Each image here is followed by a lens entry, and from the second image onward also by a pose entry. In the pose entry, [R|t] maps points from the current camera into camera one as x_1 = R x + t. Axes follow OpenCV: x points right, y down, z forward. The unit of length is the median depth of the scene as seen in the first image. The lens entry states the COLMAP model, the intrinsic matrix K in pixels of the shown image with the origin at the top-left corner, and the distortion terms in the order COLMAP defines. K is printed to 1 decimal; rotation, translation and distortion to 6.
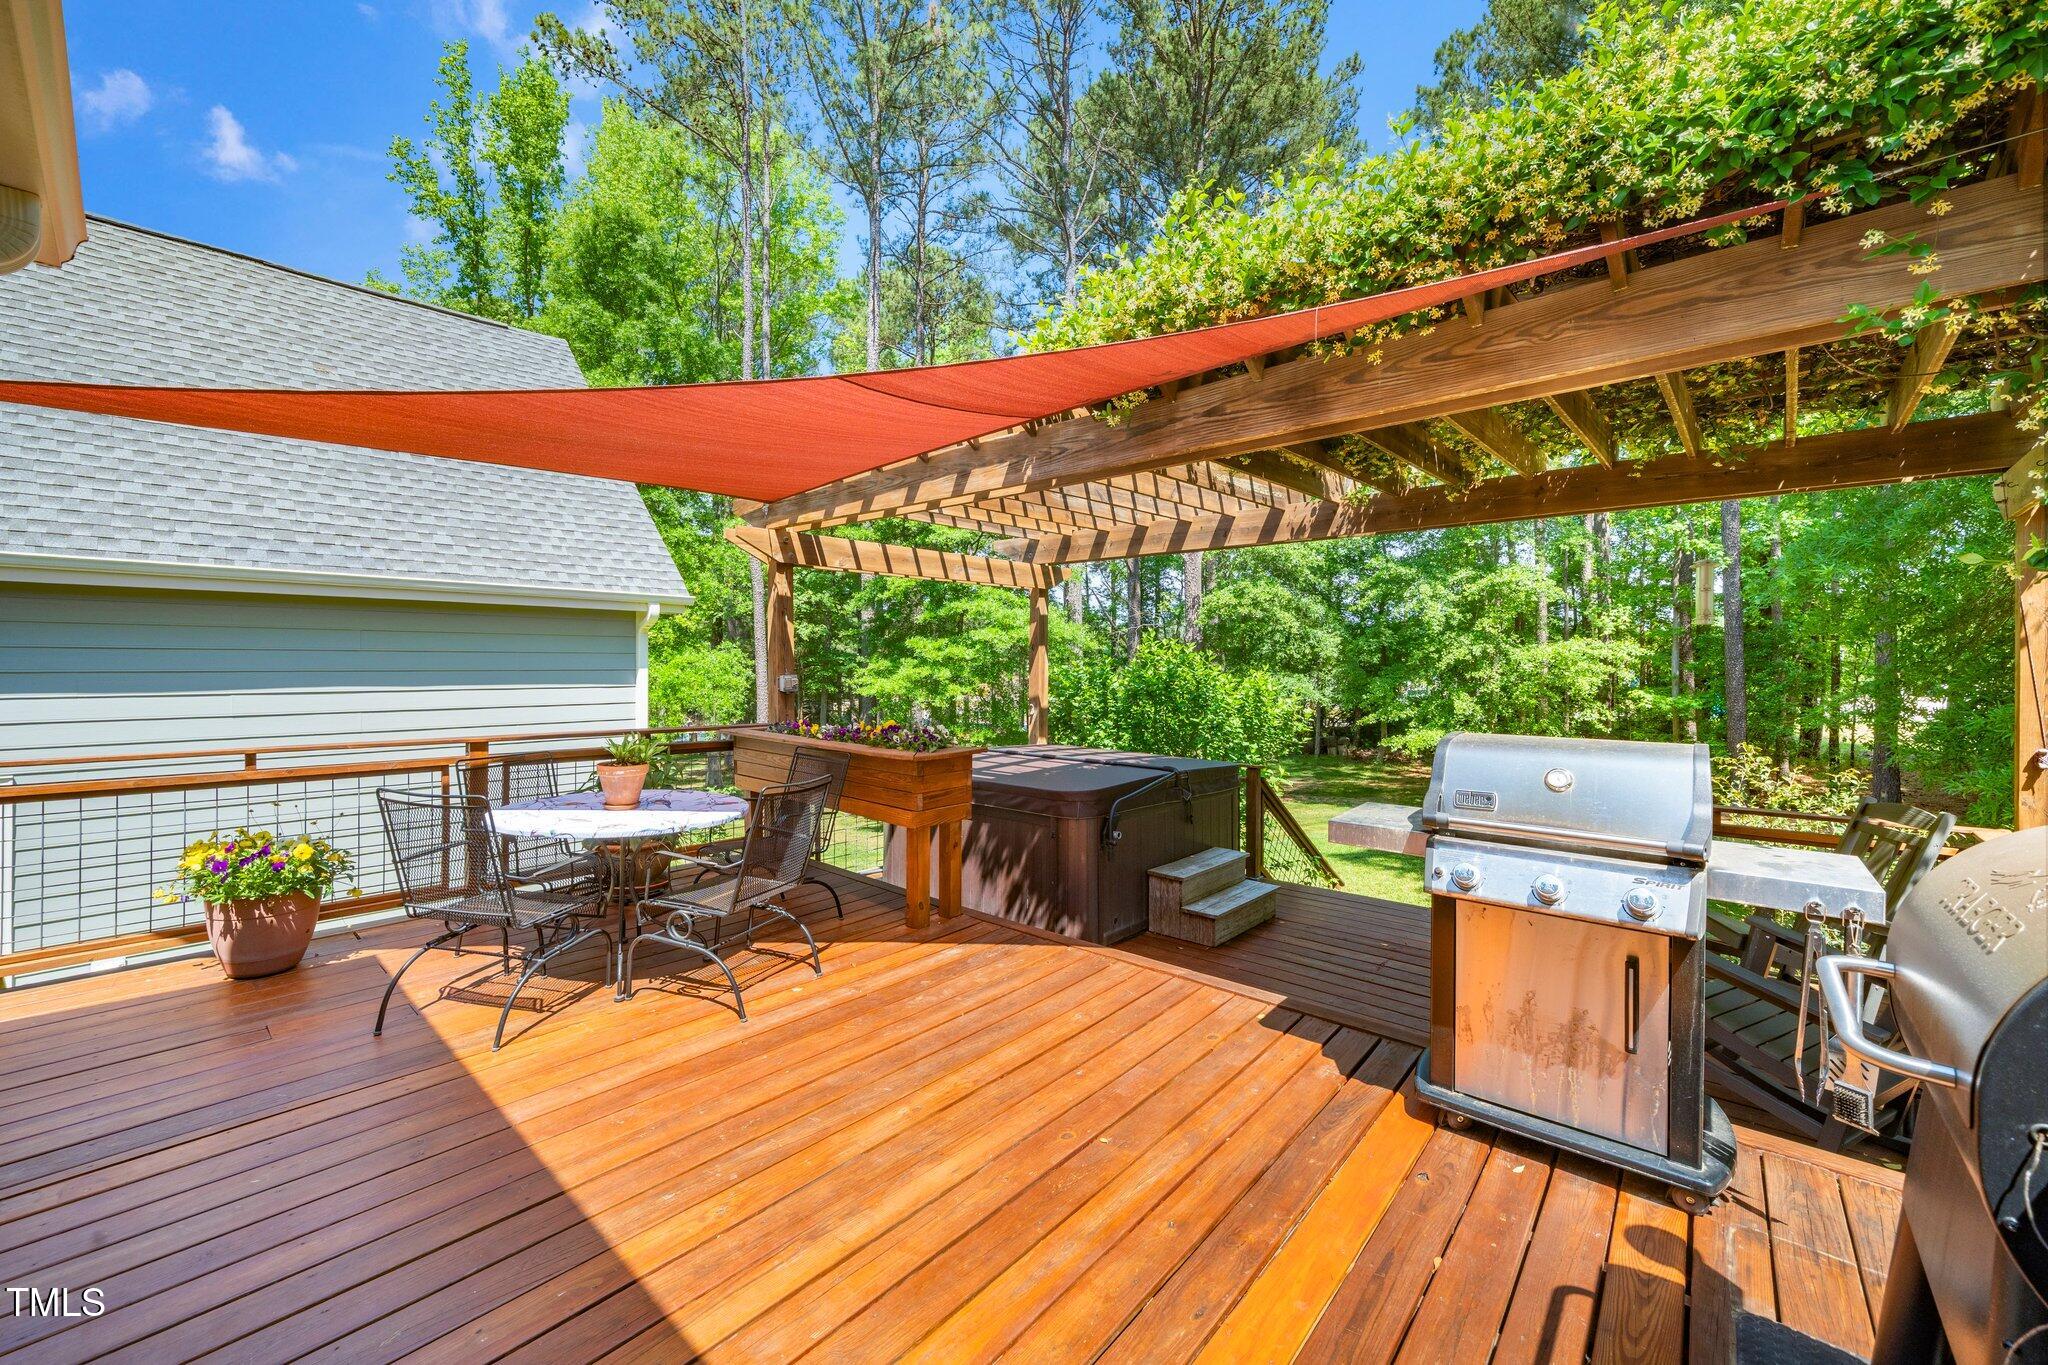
lens RADIAL K [[793.7, 0, 1023.5], [0, 793.7, 675.7], [0, 0, 1]] dist [-0.000695, 0.000001]
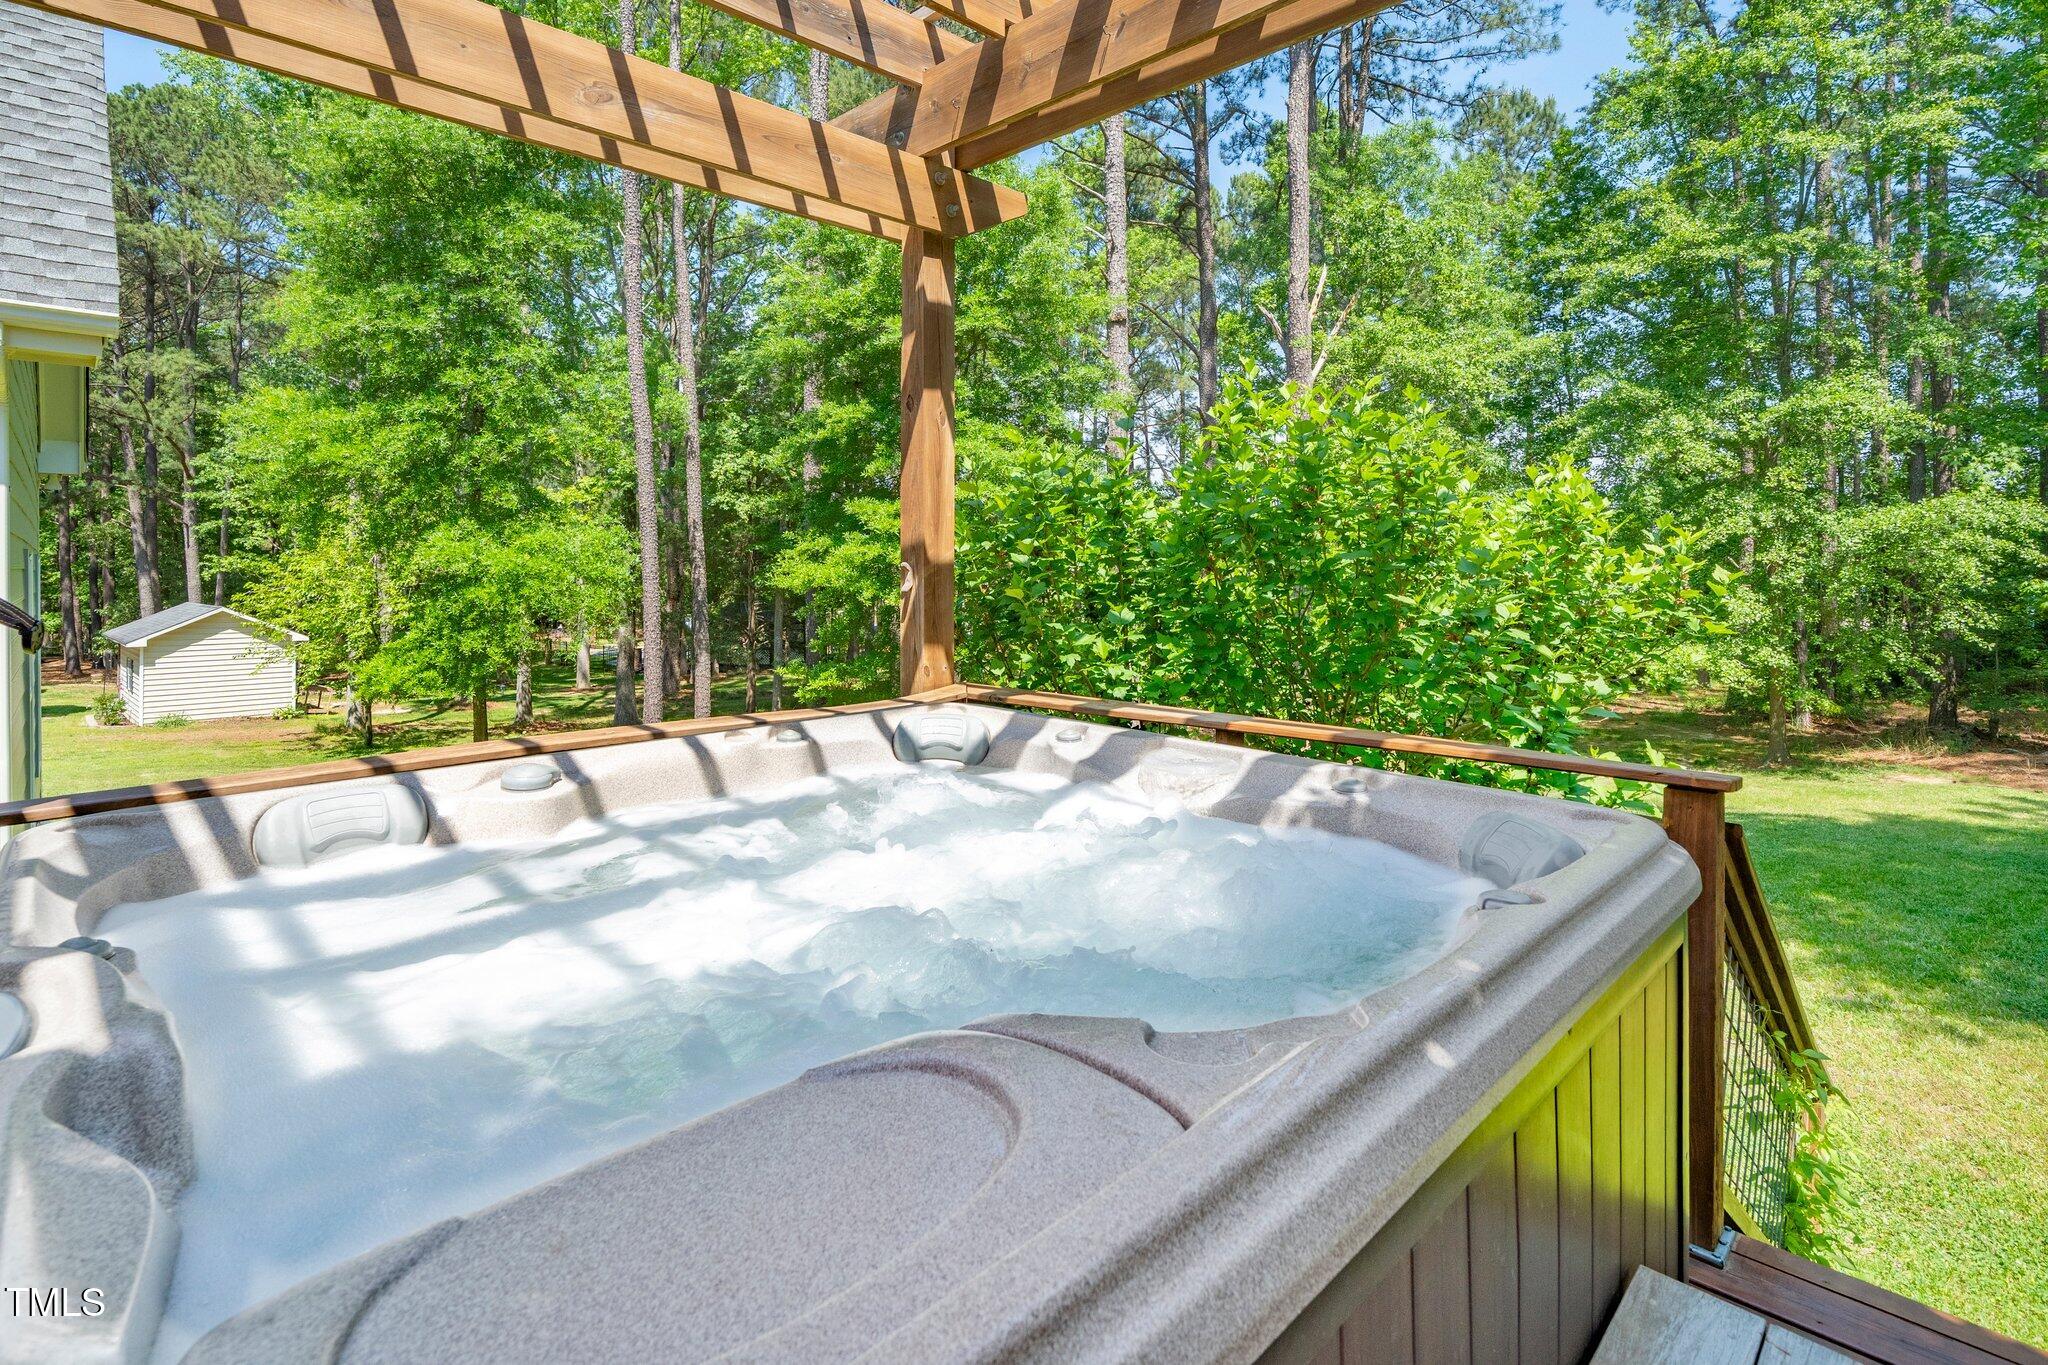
lens RADIAL K [[997.6, 0, 981.5], [0, 997.6, 586.2], [0, 0, 1]] dist [0.004103, 0.000211]
pose [[0.996057, -0.004479, -0.088604, 0.030815], [0.005291, 0.999946, 0.008937, 0.015762], [0.088559, -0.009371, 0.996027, 0.208512]]
